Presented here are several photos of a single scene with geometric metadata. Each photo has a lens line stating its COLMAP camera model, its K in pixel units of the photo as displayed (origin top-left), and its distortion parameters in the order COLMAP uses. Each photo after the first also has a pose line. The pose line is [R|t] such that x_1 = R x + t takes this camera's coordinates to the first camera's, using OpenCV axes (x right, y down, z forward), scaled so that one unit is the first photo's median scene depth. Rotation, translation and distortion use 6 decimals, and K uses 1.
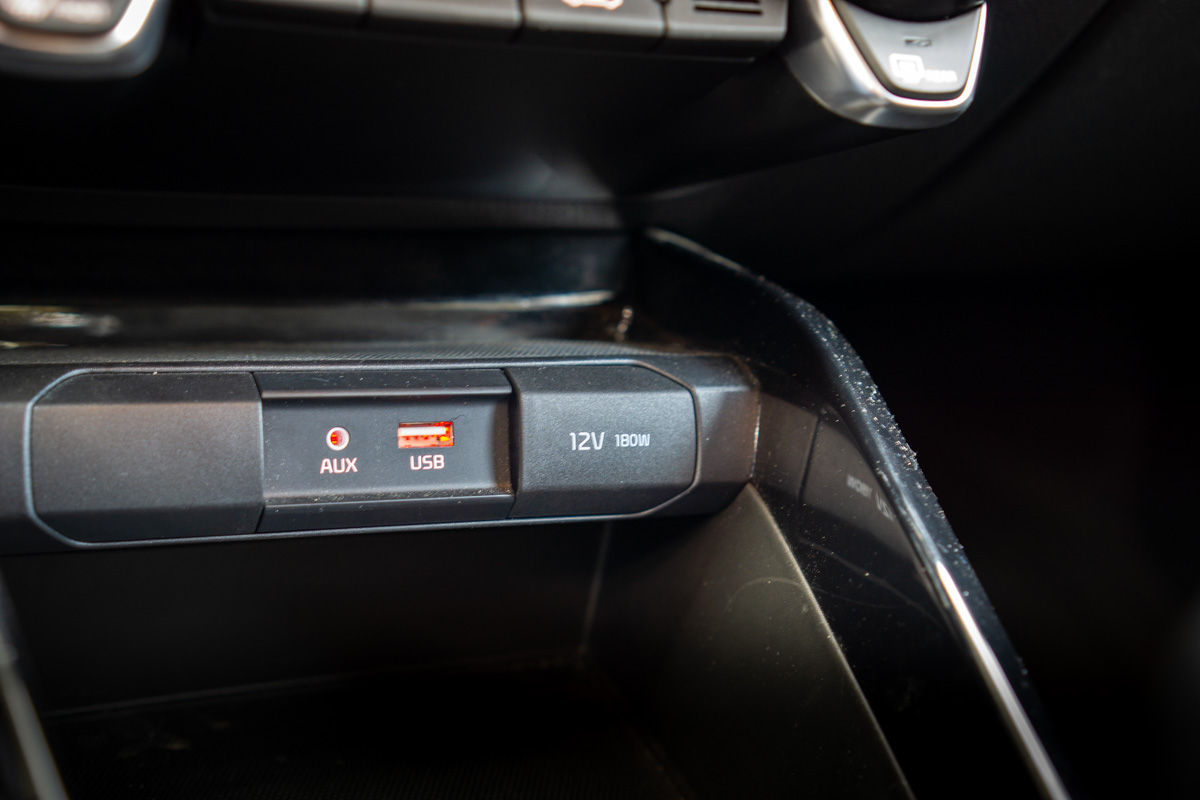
lens RADIAL K [[1715.4, 0, 602.4], [0, 1715.4, 393.4], [0, 0, 1]] dist [0.015637, 0.725765]
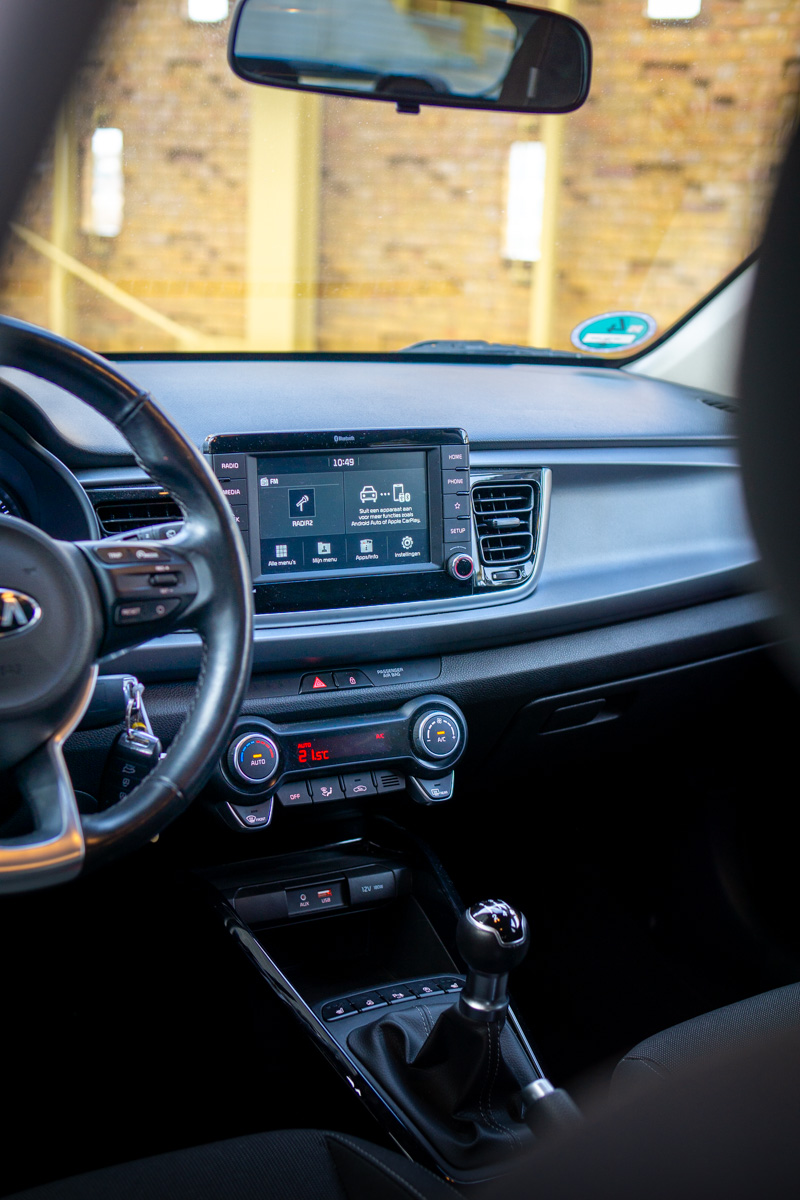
lens RADIAL K [[1704.9, 0, 400.0], [0, 1704.9, 600.0], [0, 0, 1]] dist [0.012710, 0.555055]
pose [[0.991429, -0.107728, 0.073918, -0.146778], [0.114044, 0.989629, -0.087338, -0.268728], [-0.063742, 0.095019, 0.993433, -2.822420]]
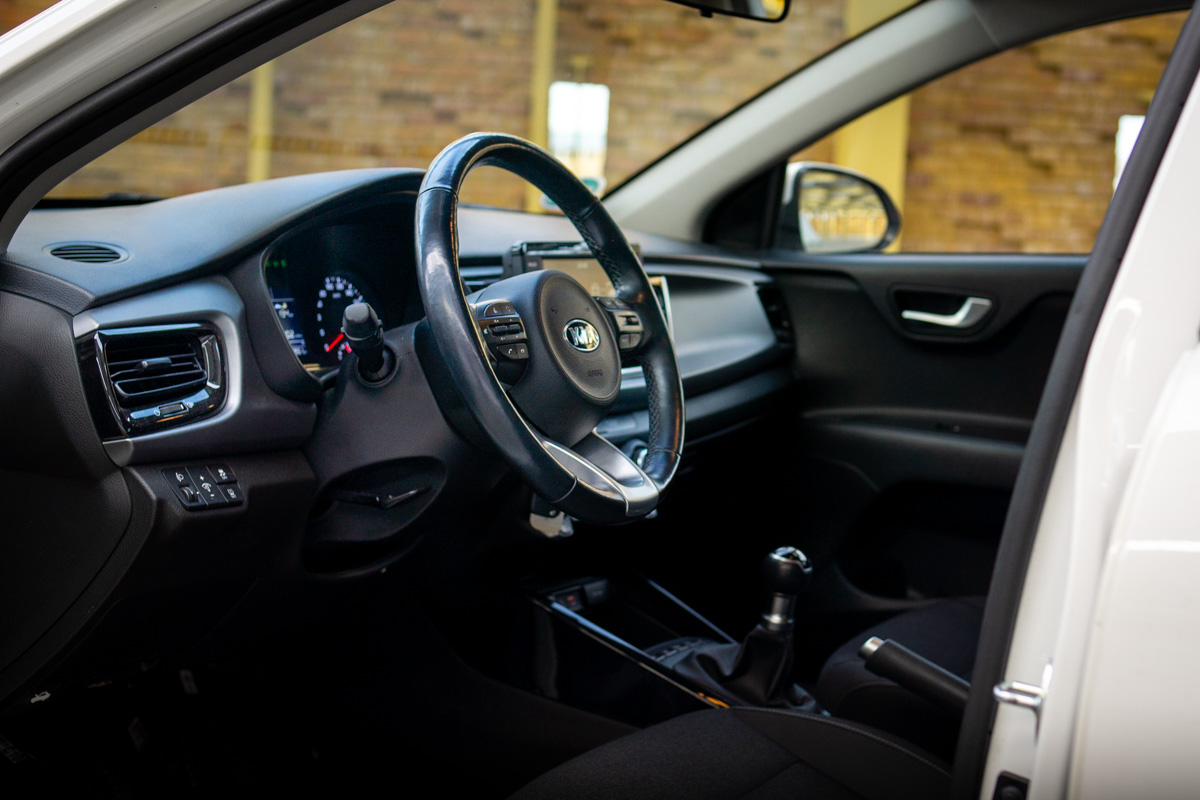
lens RADIAL K [[1987.0, 0, 687.6], [0, 1987.0, 359.1], [0, 0, 1]] dist [0.007139, 0.674087]
pose [[0.804136, -0.129032, 0.580272, -3.042126], [0.229036, 0.968045, -0.102137, 0.018785], [-0.548550, 0.215035, 0.807993, -3.929500]]
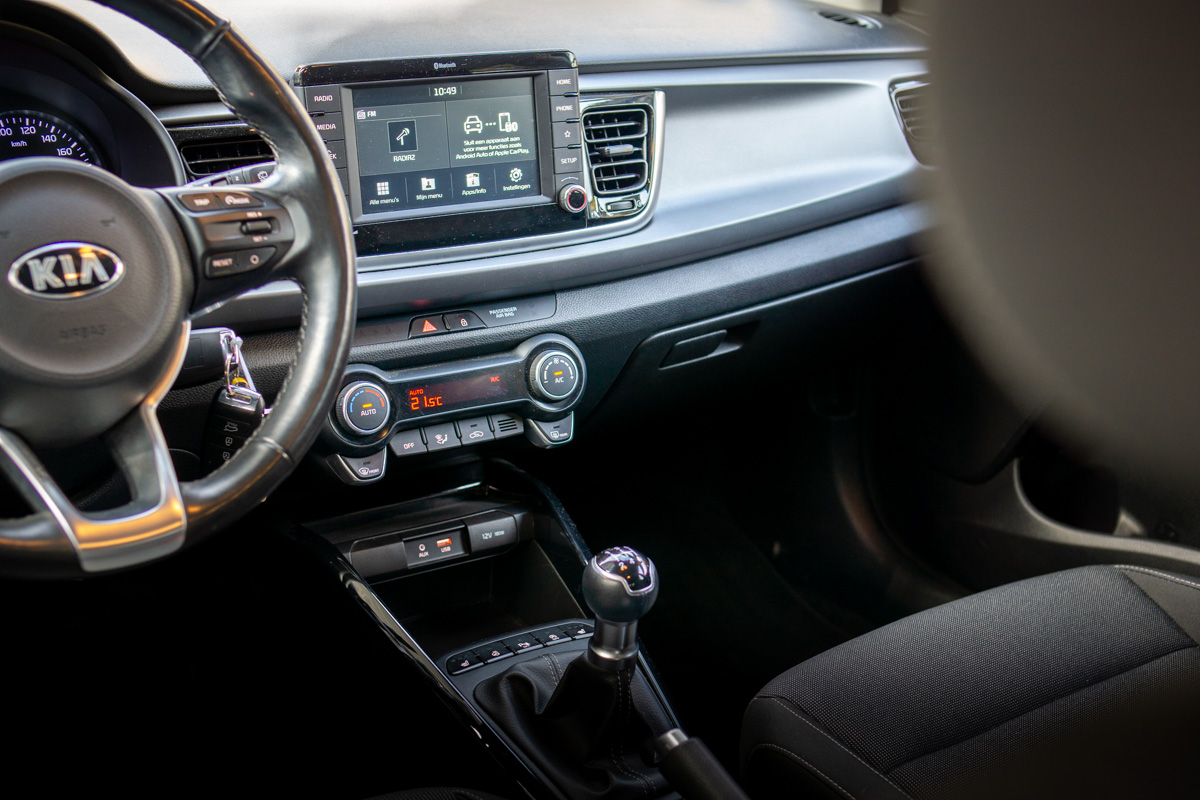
lens RADIAL K [[1704.9, 0, 599.3], [0, 1704.9, 390.1], [0, 0, 1]] dist [0.012710, 0.555055]
pose [[0.982043, -0.151567, 0.112334, -0.137336], [0.150414, 0.988446, 0.018715, -0.315476], [-0.113873, -0.001482, 0.993494, -2.667198]]
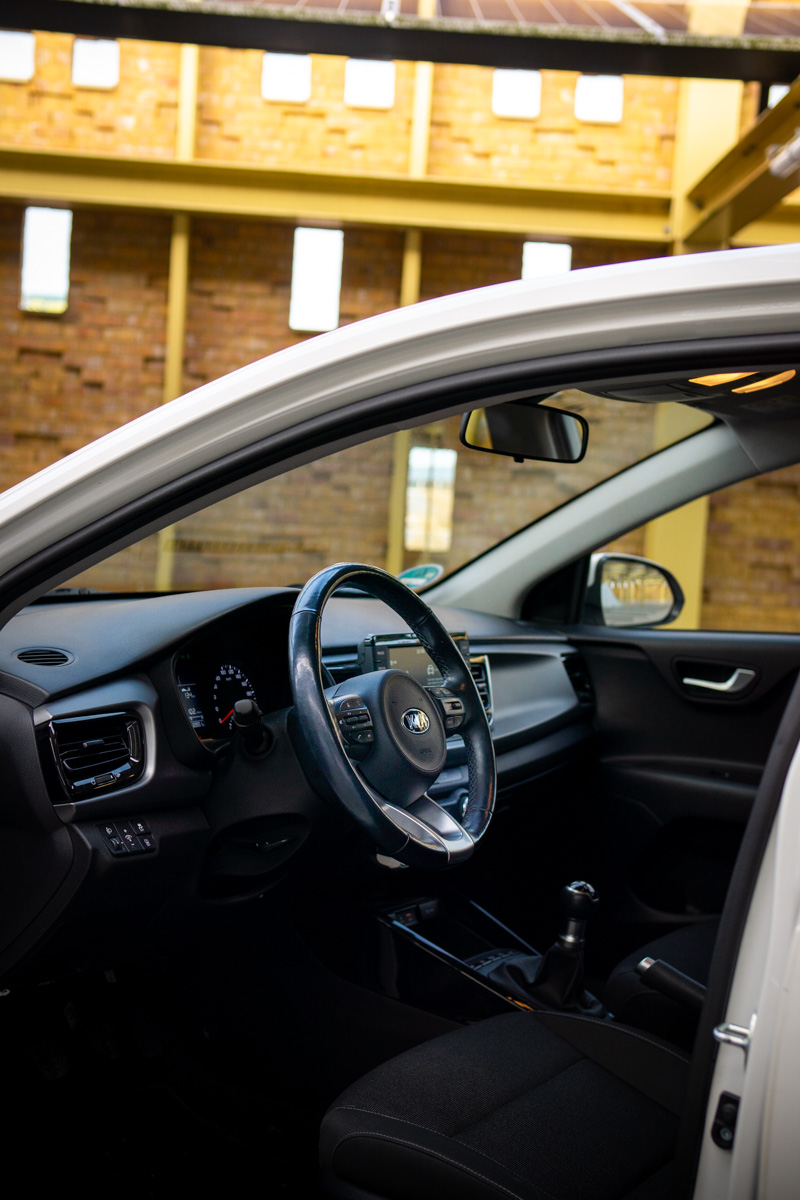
lens RADIAL K [[1704.9, 0, 400.0], [0, 1704.9, 600.0], [0, 0, 1]] dist [0.012710, 0.555055]
pose [[0.846621, -0.099695, 0.522775, -3.228866], [0.208554, 0.965882, -0.153550, -0.134929], [-0.489631, 0.239026, 0.838527, -4.422427]]
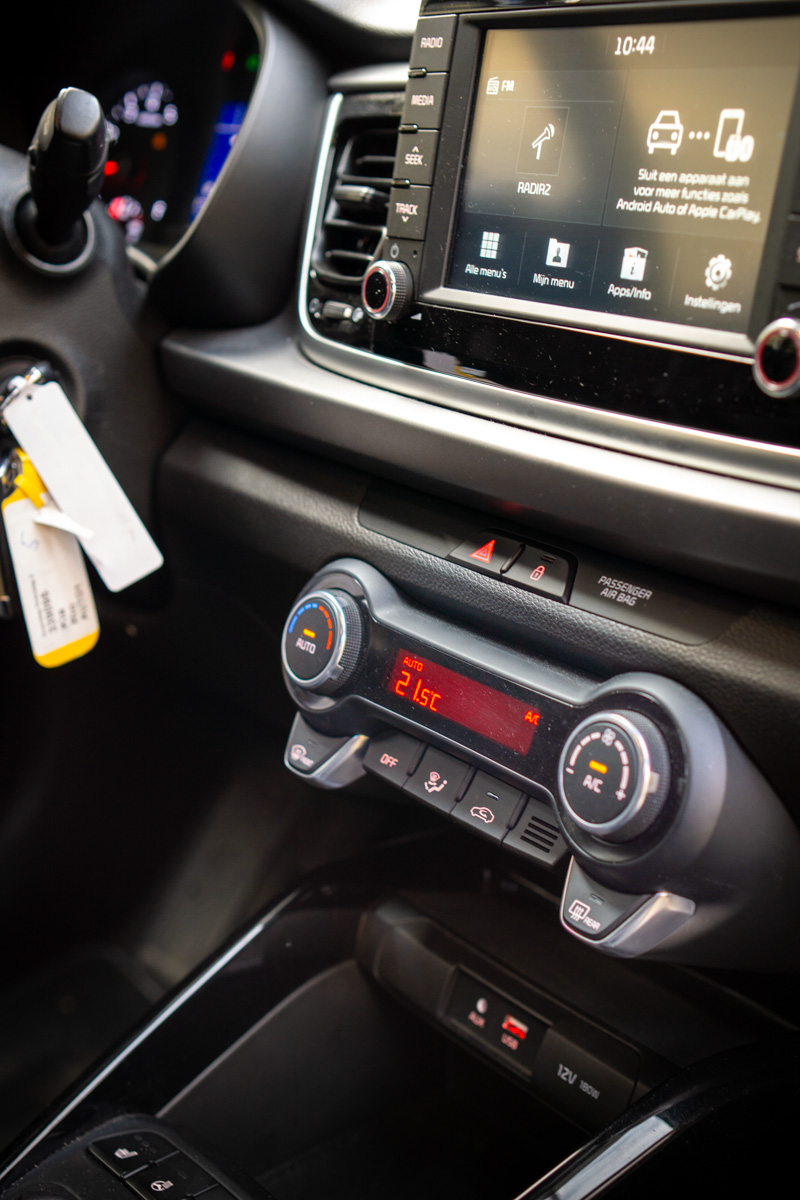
lens RADIAL K [[1704.9, 0, 400.0], [0, 1704.9, 600.0], [0, 0, 1]] dist [0.012710, 0.555055]
pose [[0.244999, 0.153699, -0.957263, 1.474622], [-0.311234, 0.947565, 0.072486, -0.478995], [0.918210, 0.280174, 0.279989, 0.278232]]
